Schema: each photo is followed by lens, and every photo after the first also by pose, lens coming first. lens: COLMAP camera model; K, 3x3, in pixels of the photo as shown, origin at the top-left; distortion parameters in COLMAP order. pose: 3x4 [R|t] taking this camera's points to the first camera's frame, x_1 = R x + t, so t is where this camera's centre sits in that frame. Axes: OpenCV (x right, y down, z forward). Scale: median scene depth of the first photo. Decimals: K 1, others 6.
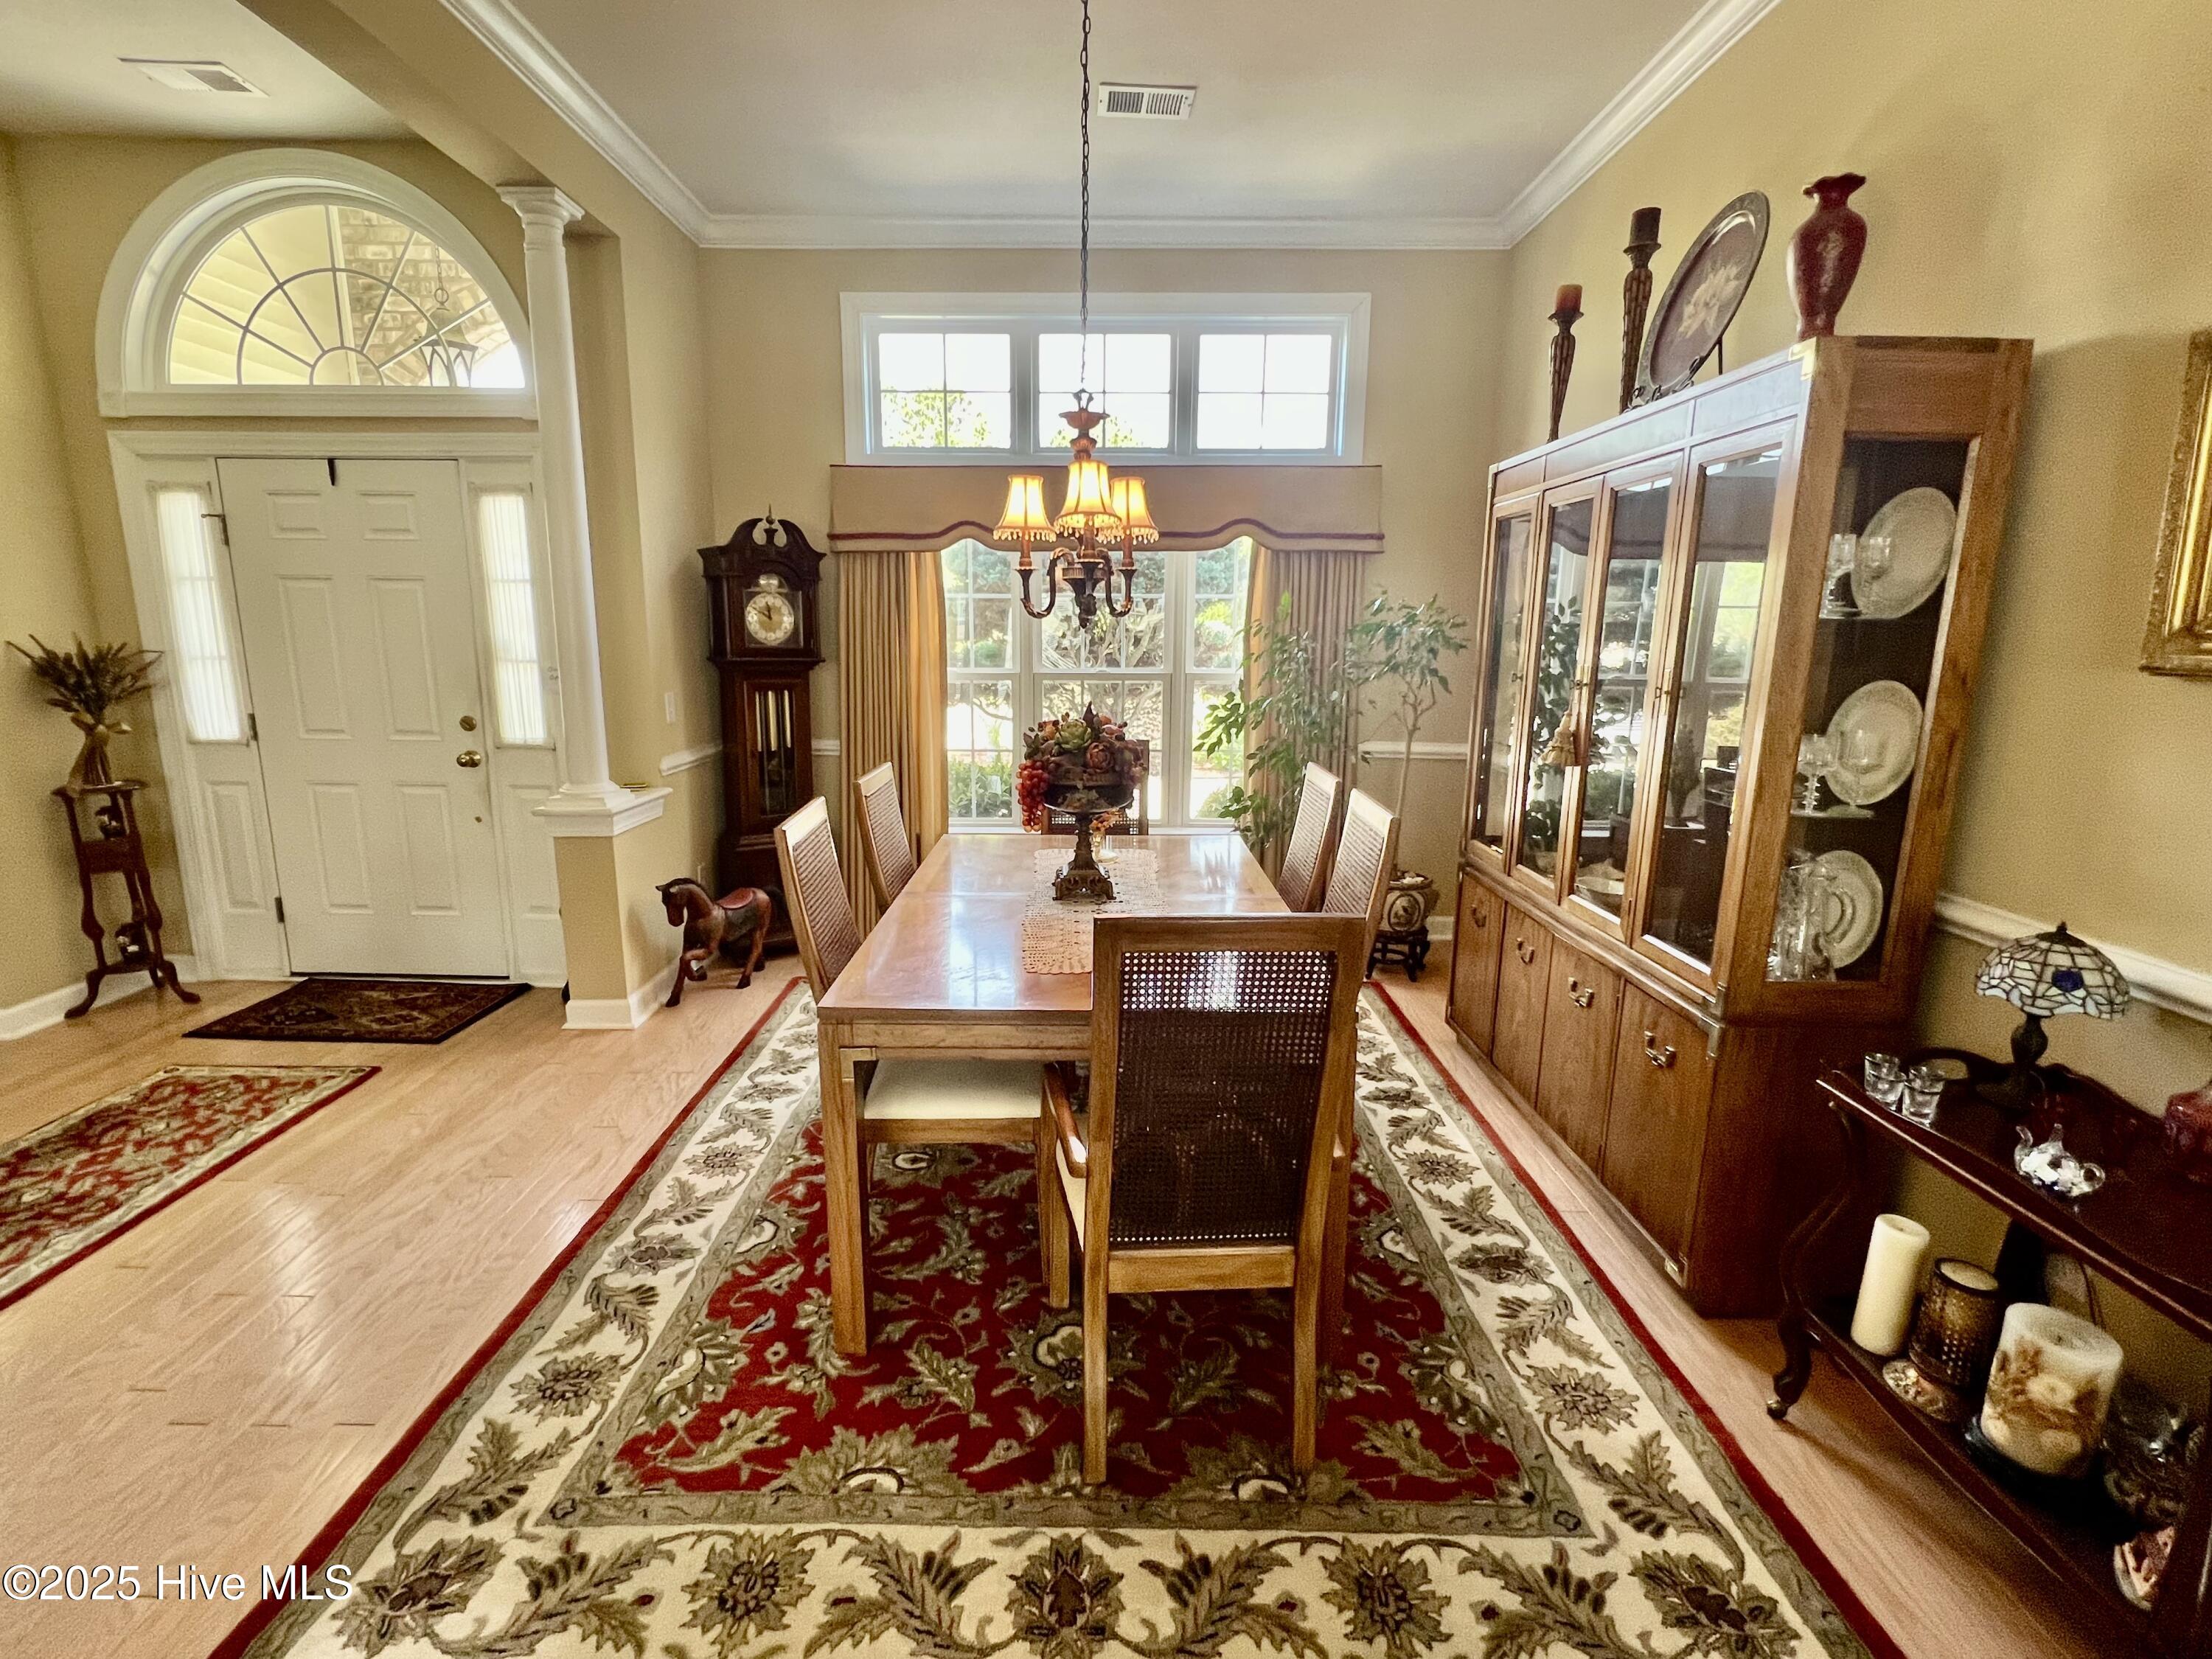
lens RADIAL K [[1042.7, 0, 1085.8], [0, 1042.7, 834.3], [0, 0, 1]] dist [-0.004889, -0.001375]
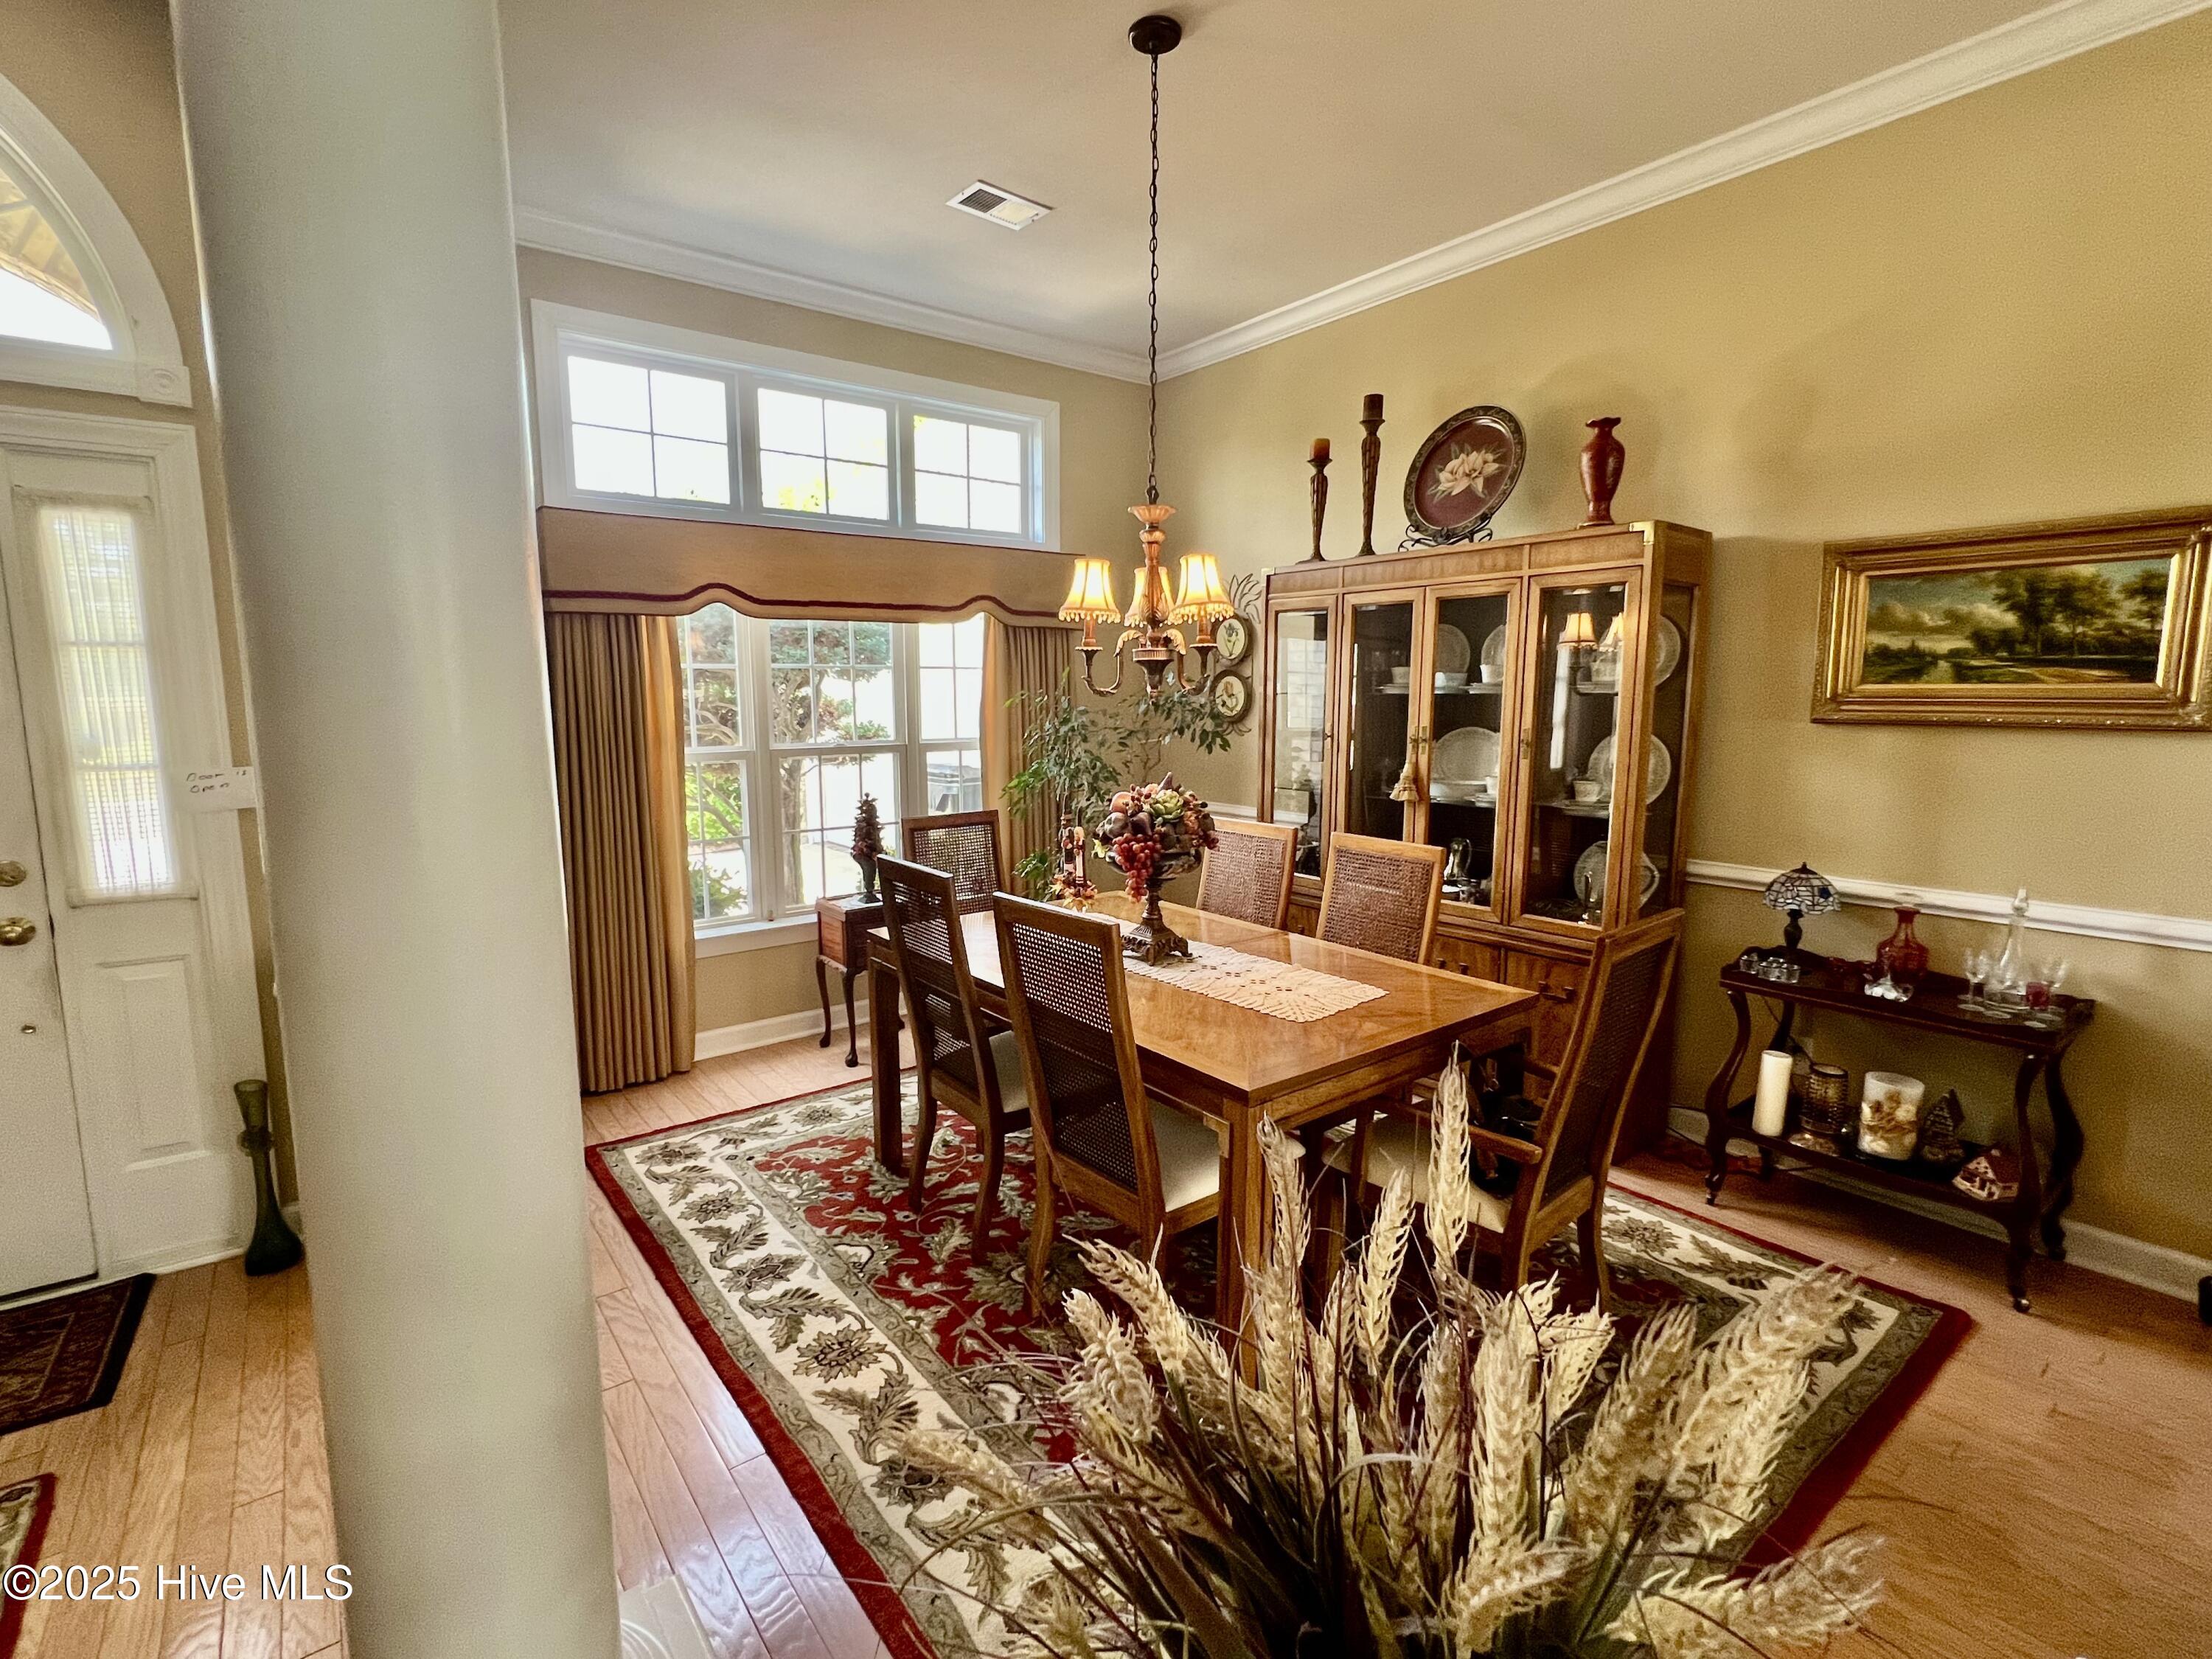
lens RADIAL K [[1042.7, 0, 1090.2], [0, 1042.7, 831.7], [0, 0, 1]] dist [-0.004889, -0.001375]
pose [[0.785049, -0.092813, 0.612441, -0.540764], [0.128829, 0.991555, -0.014871, -0.047442], [-0.605889, 0.090575, 0.790376, 0.160517]]
